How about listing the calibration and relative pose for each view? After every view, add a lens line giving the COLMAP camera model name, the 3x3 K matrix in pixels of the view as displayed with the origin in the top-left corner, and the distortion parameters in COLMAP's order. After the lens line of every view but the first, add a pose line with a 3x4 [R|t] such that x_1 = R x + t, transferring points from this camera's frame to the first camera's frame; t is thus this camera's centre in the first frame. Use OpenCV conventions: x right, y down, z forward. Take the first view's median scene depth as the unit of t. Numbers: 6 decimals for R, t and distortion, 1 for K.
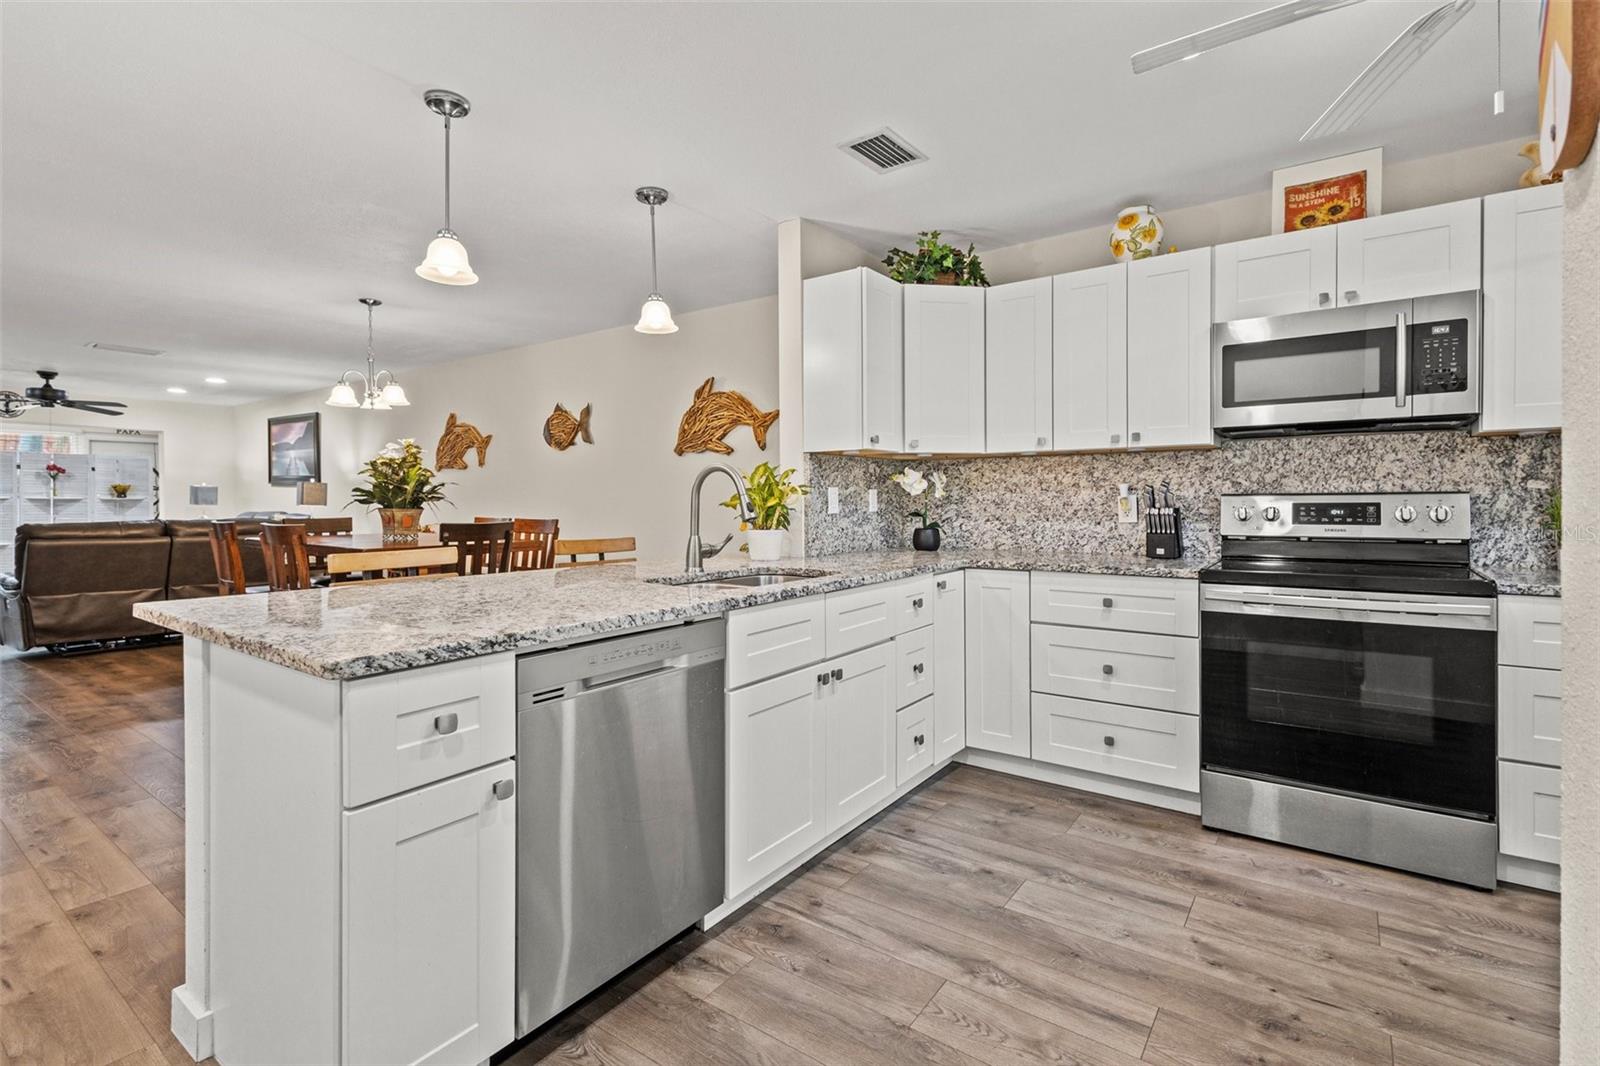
lens RADIAL K [[748.1, 0, 799.0], [0, 748.1, 508.1], [0, 0, 1]] dist [0.008489, -0.000603]
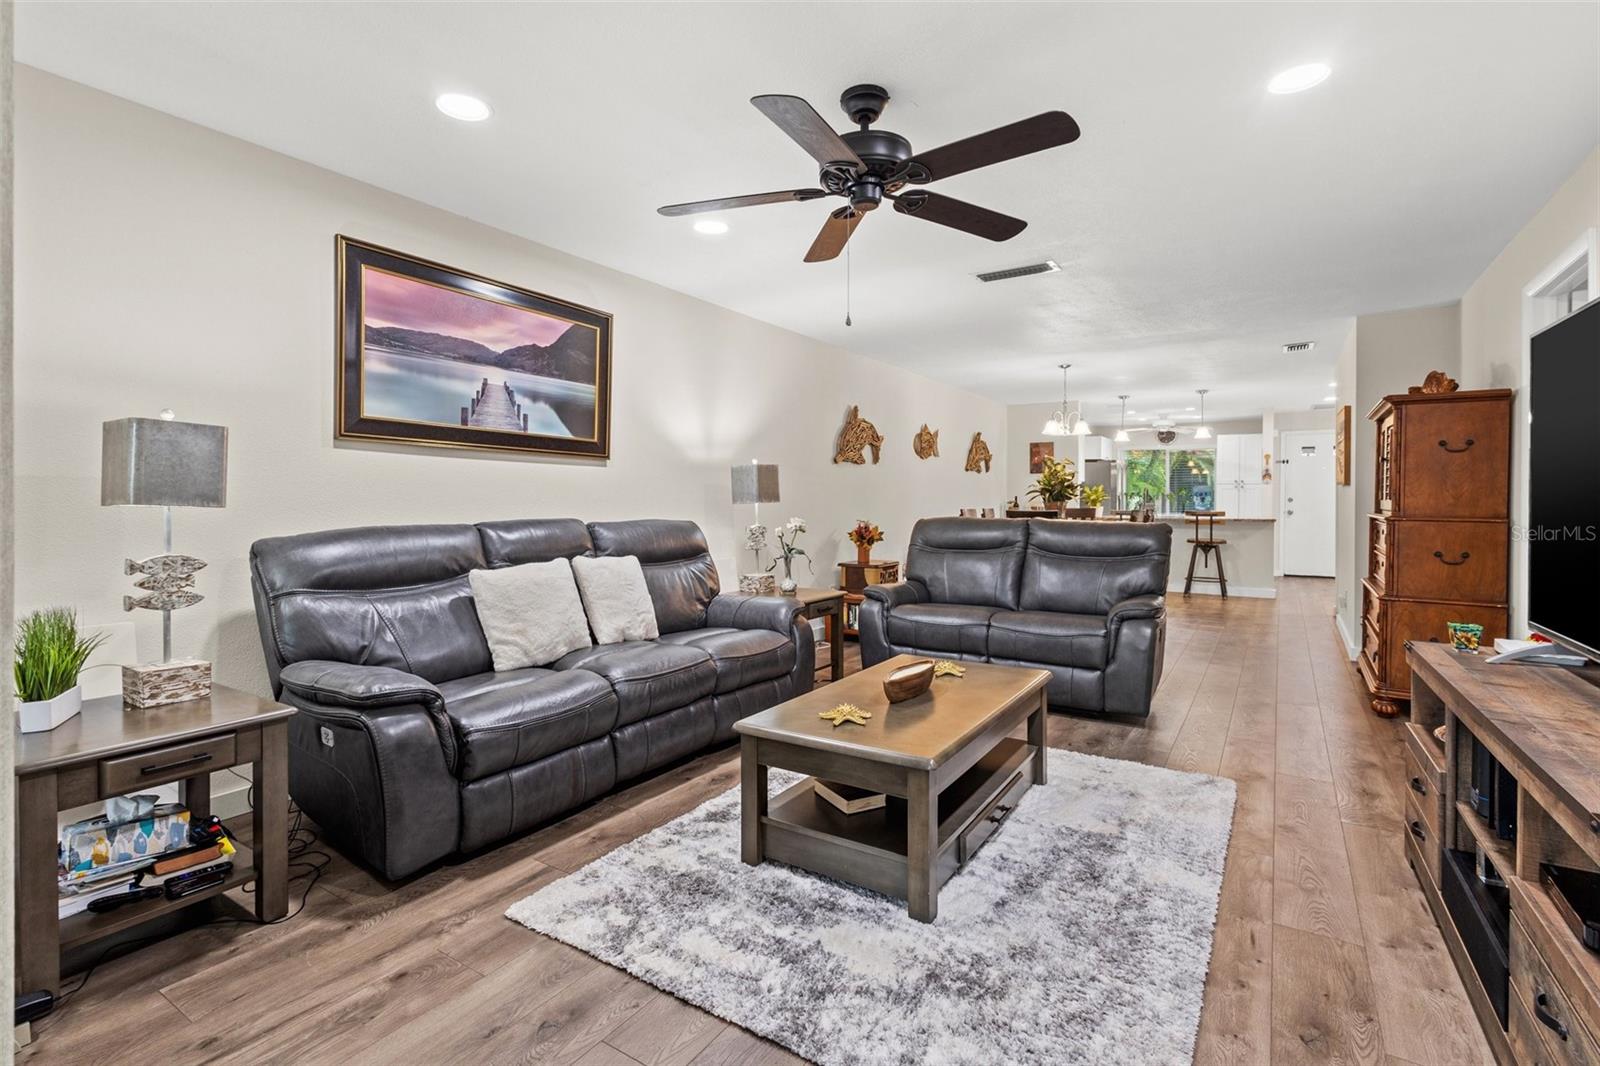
lens RADIAL K [[748.1, 0, 812.9], [0, 748.1, 504.1], [0, 0, 1]] dist [0.008489, -0.000603]
pose [[-0.075396, -0.003675, 0.997147, -2.721437], [0.011504, 0.999923, 0.004555, -0.010351], [-0.997087, 0.011815, -0.075348, 2.164279]]
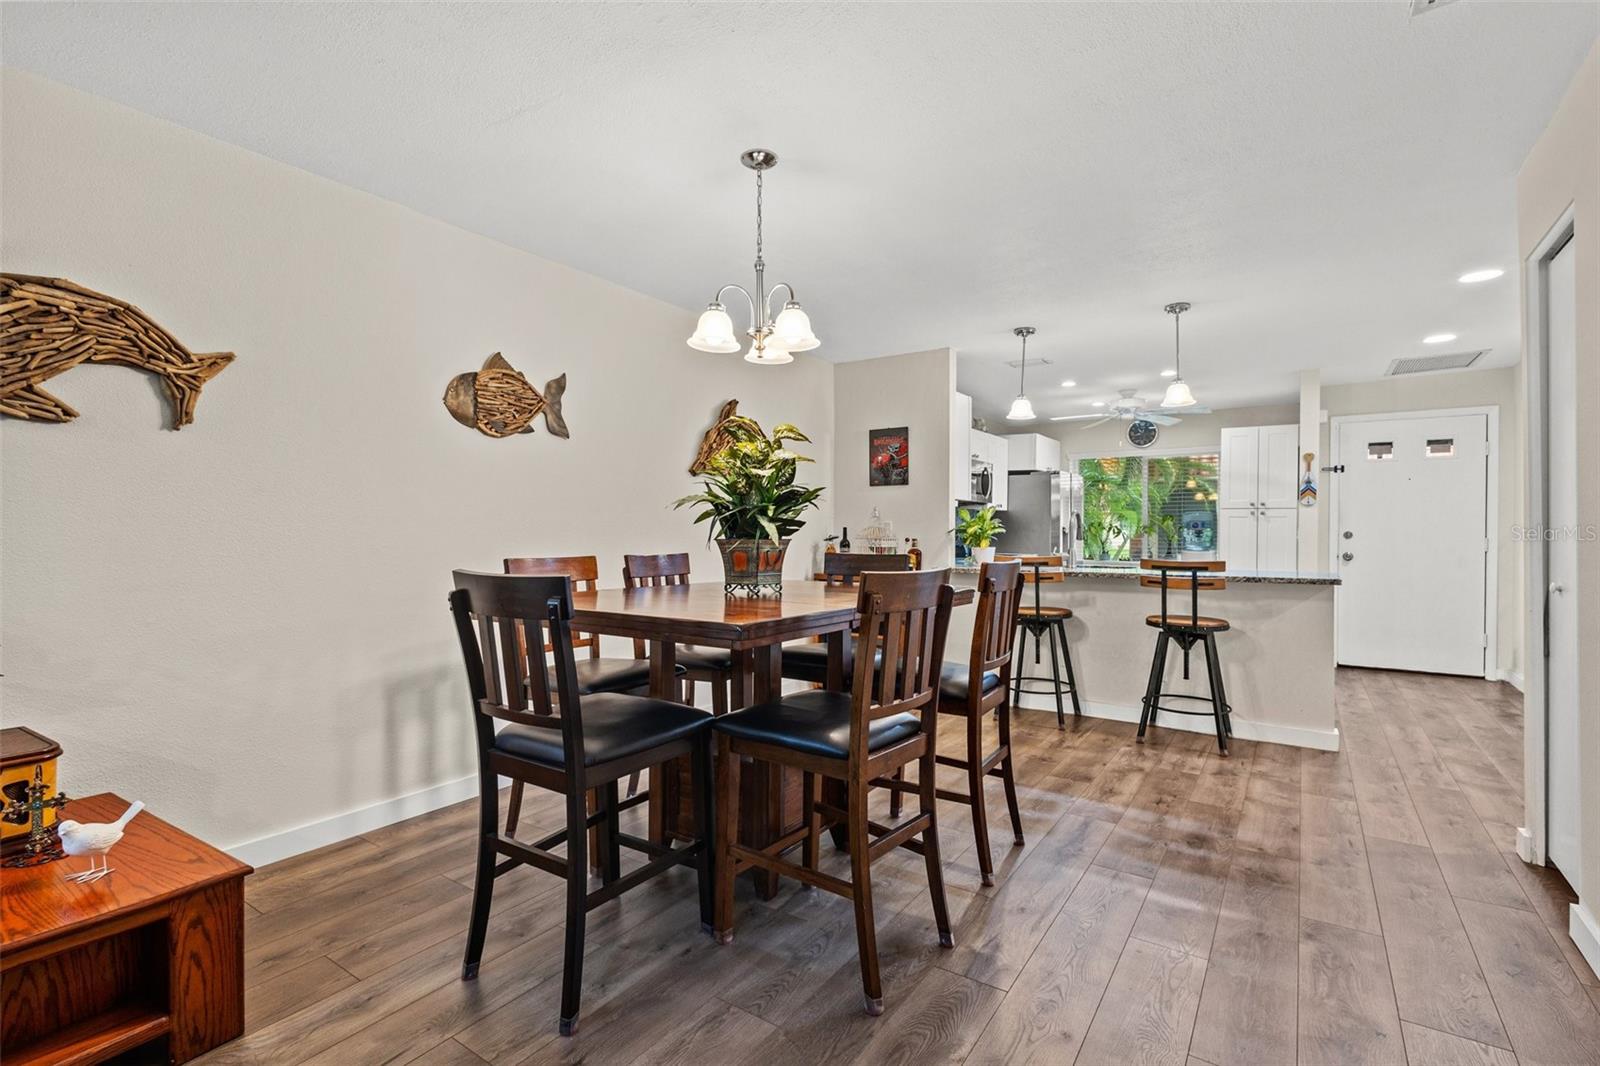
lens RADIAL K [[748.1, 0, 805.1], [0, 748.1, 523.9], [0, 0, 1]] dist [0.008489, -0.000603]
pose [[-0.045706, 0.013970, 0.998857, -1.486766], [0.007832, 0.999876, -0.013626, -0.003340], [-0.998924, 0.007200, -0.045810, 1.324859]]
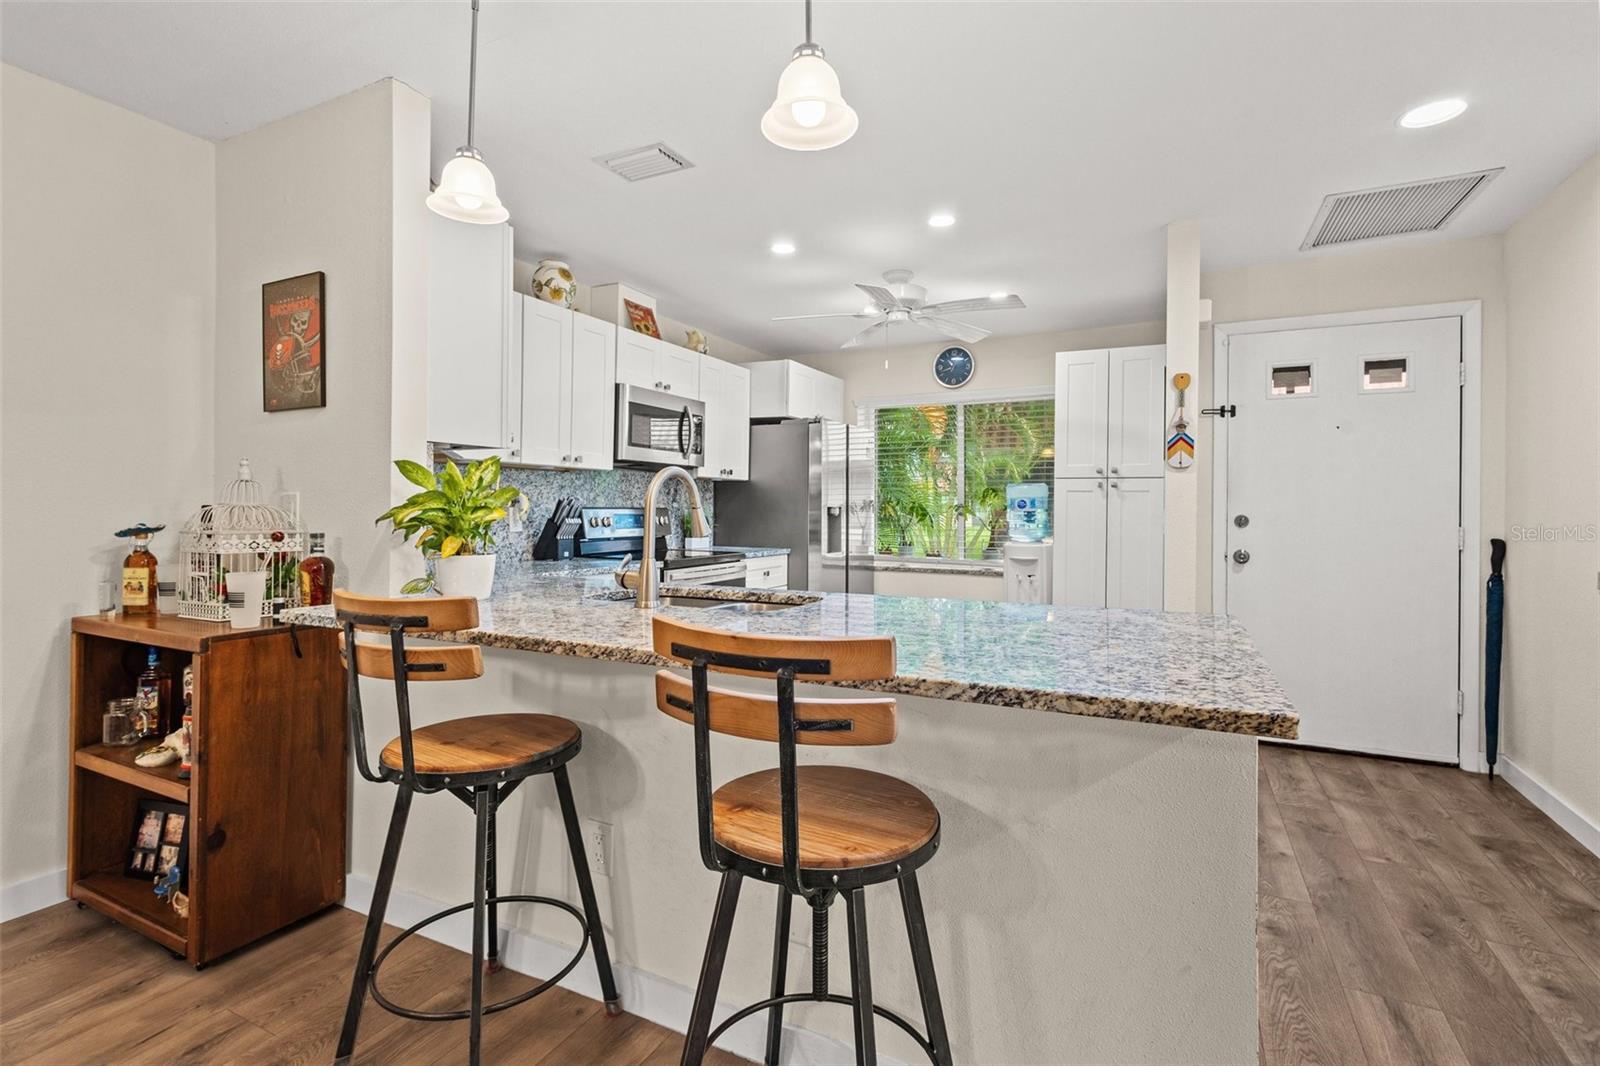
lens RADIAL K [[748.1, 0, 820.5], [0, 748.1, 491.8], [0, 0, 1]] dist [0.008489, -0.000603]
pose [[-0.185669, 0.026772, 0.982248, -0.700071], [0.005348, 0.999641, -0.026235, -0.008026], [-0.982598, 0.000382, -0.185745, 0.741790]]
